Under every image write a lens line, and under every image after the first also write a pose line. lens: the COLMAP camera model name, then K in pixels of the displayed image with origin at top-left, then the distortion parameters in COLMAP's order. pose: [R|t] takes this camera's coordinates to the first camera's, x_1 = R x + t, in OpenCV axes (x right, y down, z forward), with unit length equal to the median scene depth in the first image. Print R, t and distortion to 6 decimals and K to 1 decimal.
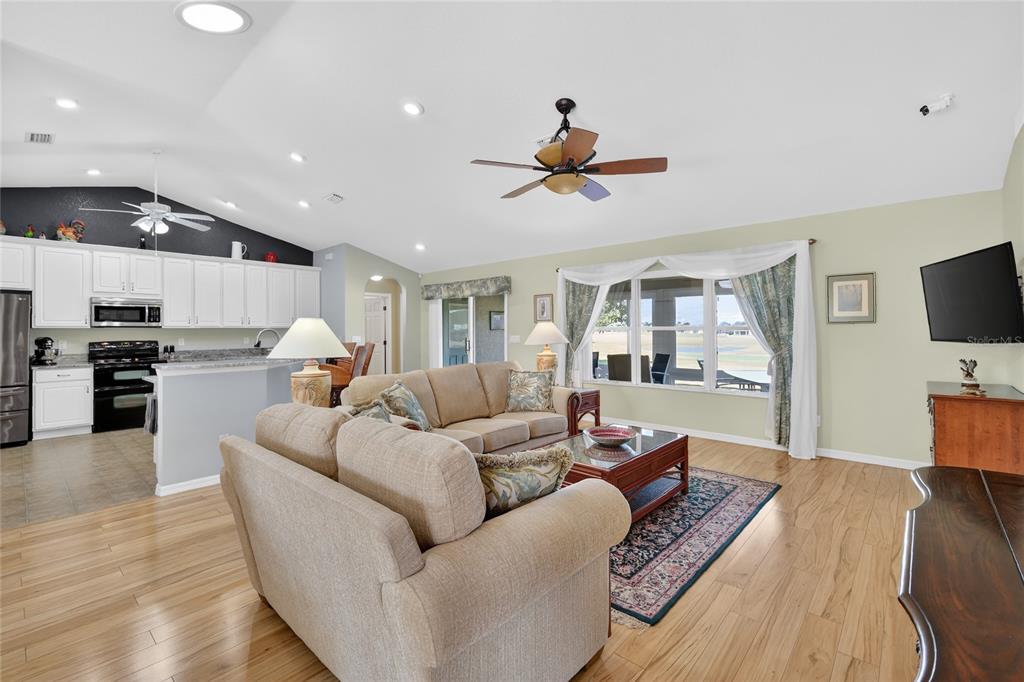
lens RADIAL K [[446.3, 0, 518.3], [0, 446.3, 327.0], [0, 0, 1]] dist [0.001787, -0.000236]
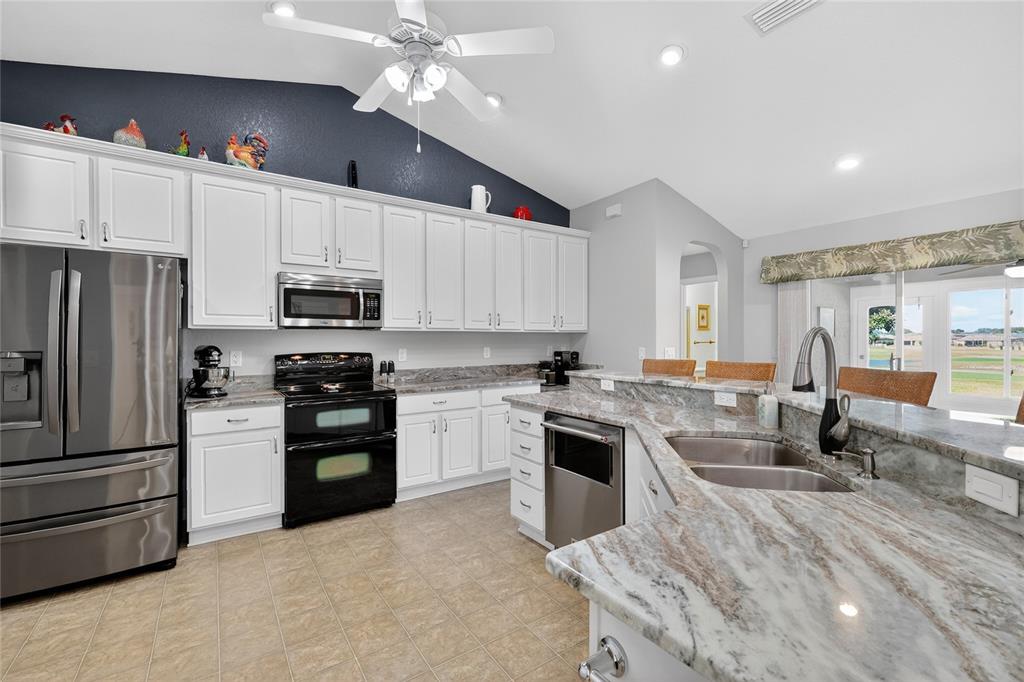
lens RADIAL K [[446.3, 0, 517.0], [0, 446.3, 342.1], [0, 0, 1]] dist [0.001787, -0.000236]
pose [[0.971932, 0.008425, -0.235113, -0.554573], [-0.004638, 0.999850, 0.016658, 0.007443], [0.235218, -0.015100, 0.971825, 0.548144]]
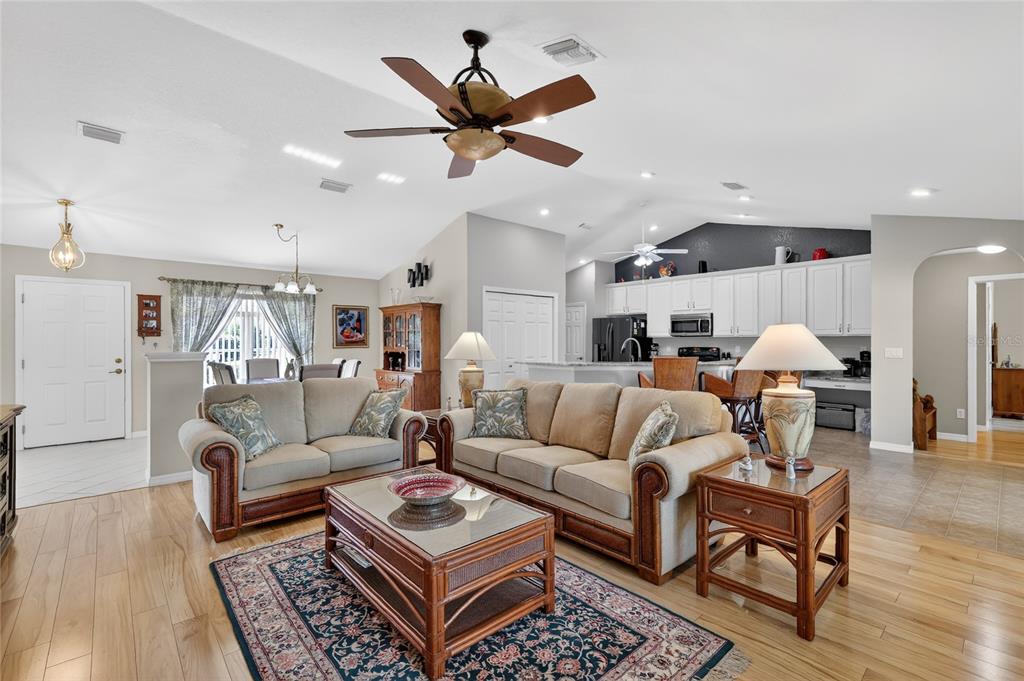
lens RADIAL K [[446.3, 0, 508.8], [0, 446.3, 340.6], [0, 0, 1]] dist [0.001787, -0.000236]
pose [[-0.112656, 0.005294, -0.993620, 0.491688], [0.008845, 0.999952, 0.004325, 0.002442], [0.993595, -0.008301, -0.112698, 0.661358]]
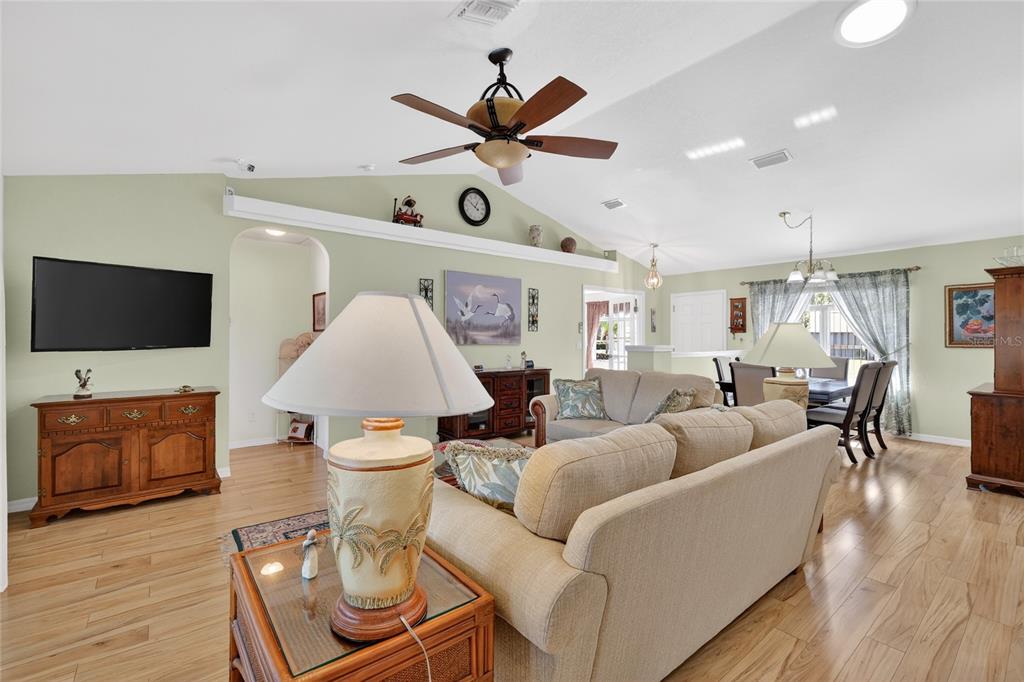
lens RADIAL K [[446.3, 0, 517.5], [0, 446.3, 337.7], [0, 0, 1]] dist [0.001787, -0.000236]
pose [[-0.987839, 0.003290, 0.155448, -0.029811], [0.002725, 0.999989, -0.003845, 0.007320], [-0.155459, -0.003375, -0.987837, 1.046835]]
